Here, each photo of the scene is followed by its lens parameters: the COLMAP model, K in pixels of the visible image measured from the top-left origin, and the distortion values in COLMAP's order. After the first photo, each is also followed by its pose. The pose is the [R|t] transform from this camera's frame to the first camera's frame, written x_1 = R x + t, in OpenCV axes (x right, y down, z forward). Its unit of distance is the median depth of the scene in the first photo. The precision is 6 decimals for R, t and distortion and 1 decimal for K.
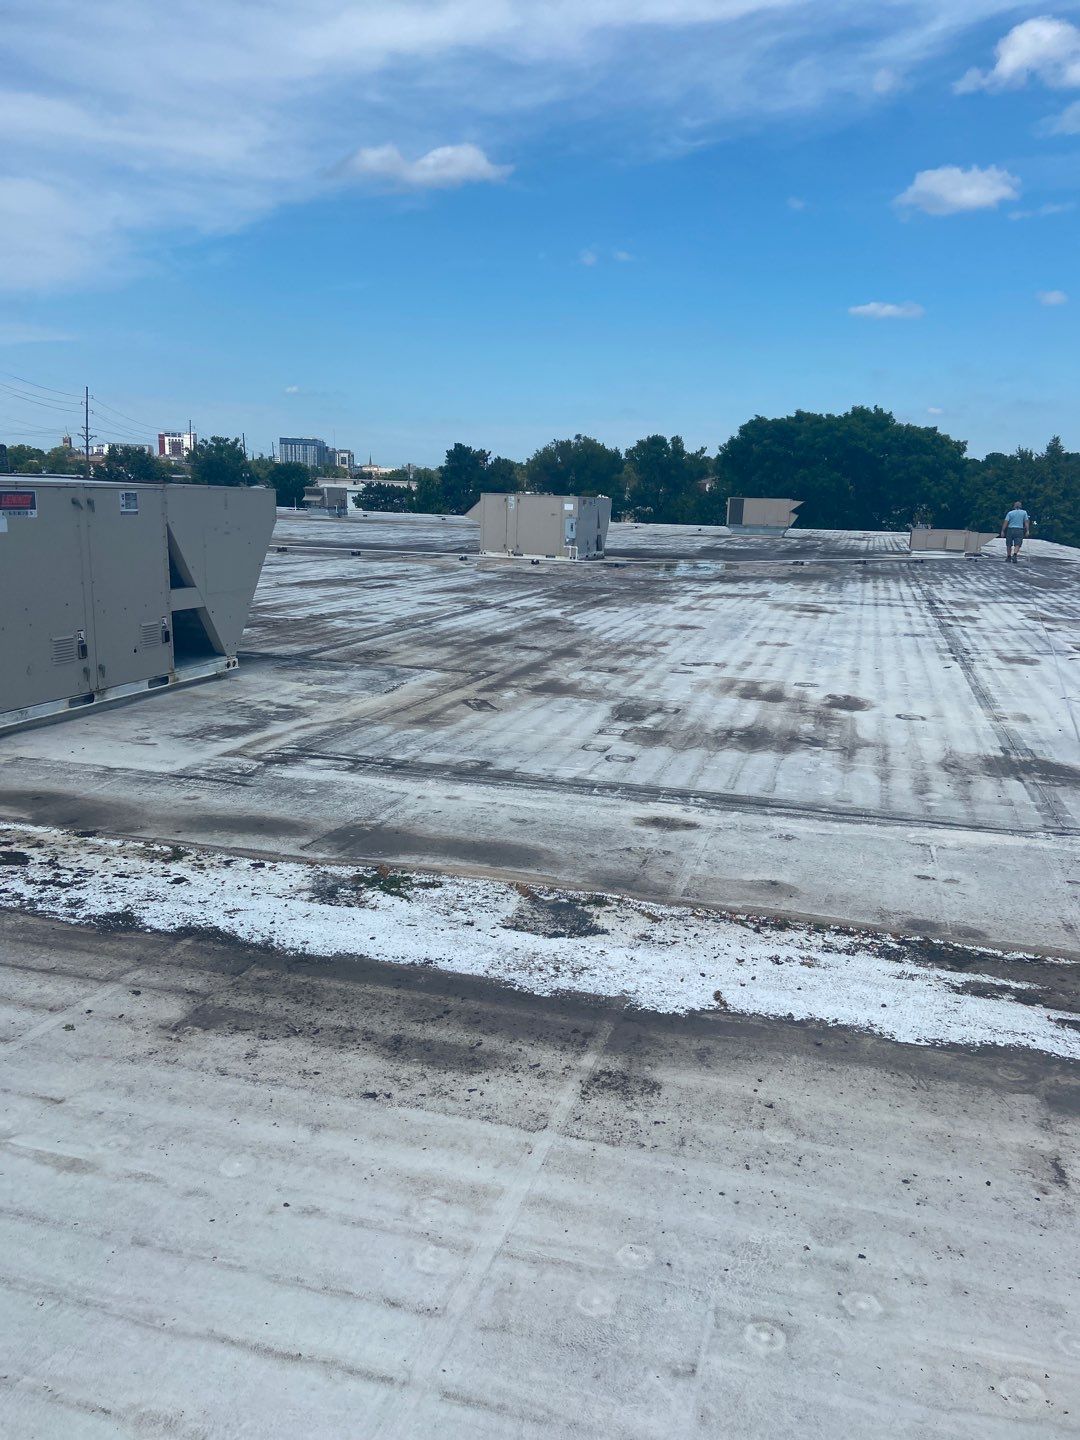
lens RADIAL K [[1133.2, 0, 540.0], [0, 1133.2, 720.0], [0, 0, 1]] dist [0.035512, -0.008354]
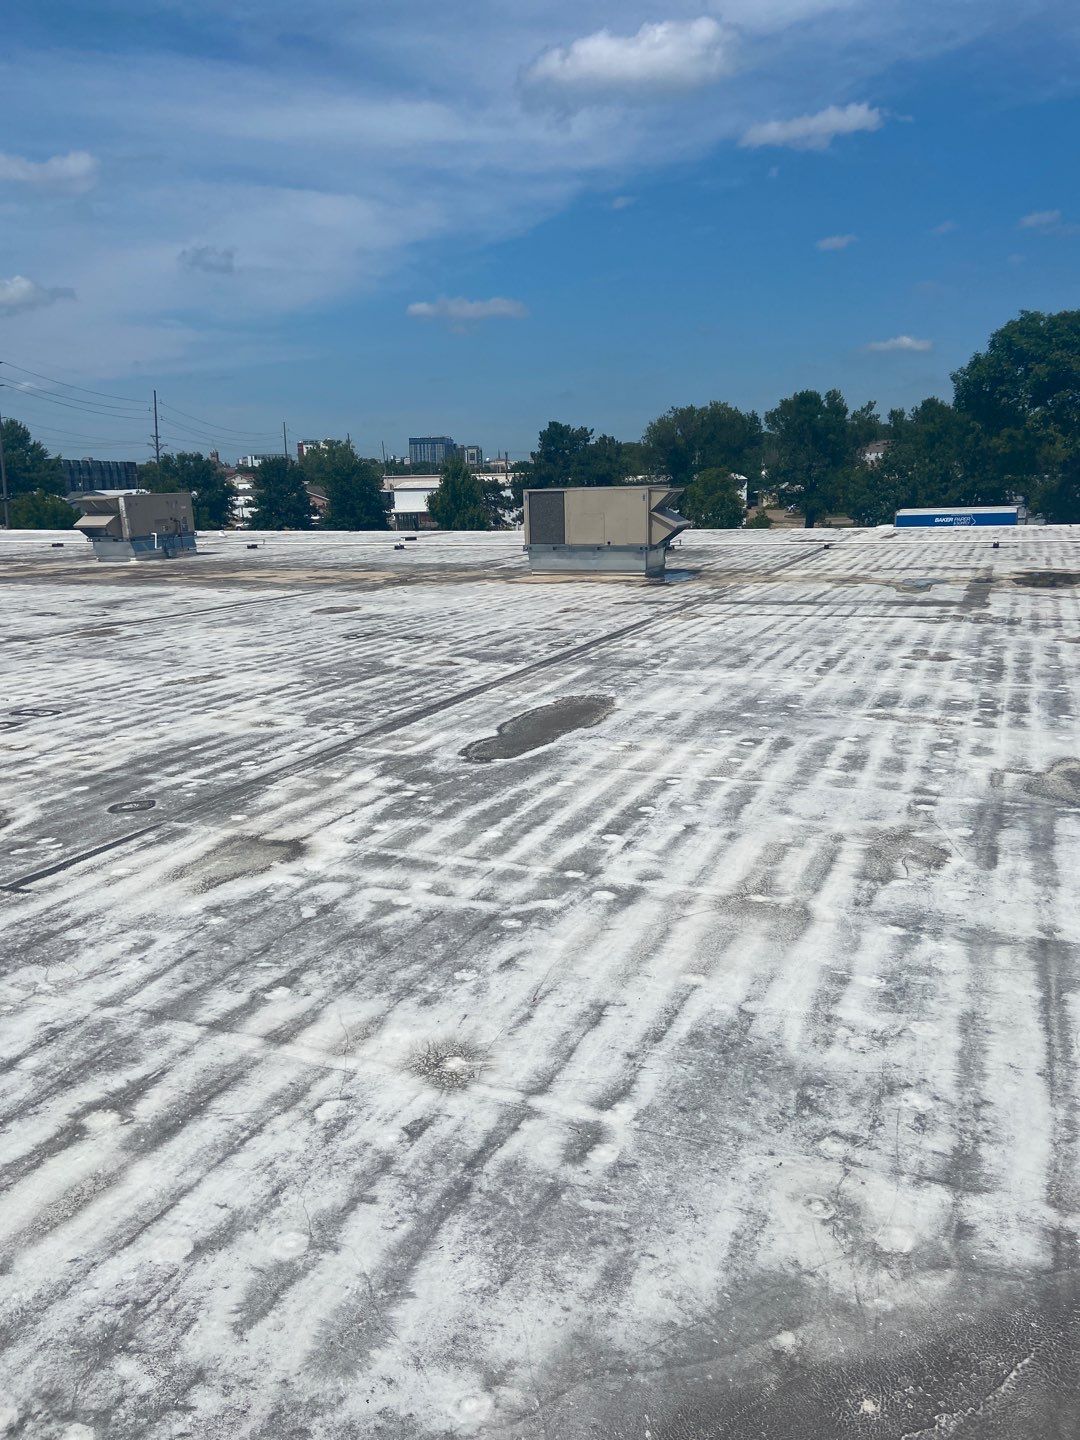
lens RADIAL K [[1133.2, 0, 540.0], [0, 1133.2, 720.0], [0, 0, 1]] dist [0.035512, -0.008354]
pose [[0.992078, -0.036439, -0.120224, 0.008956], [0.037706, 0.999255, 0.008275, -0.042492], [0.119833, -0.012743, 0.992712, 0.214139]]
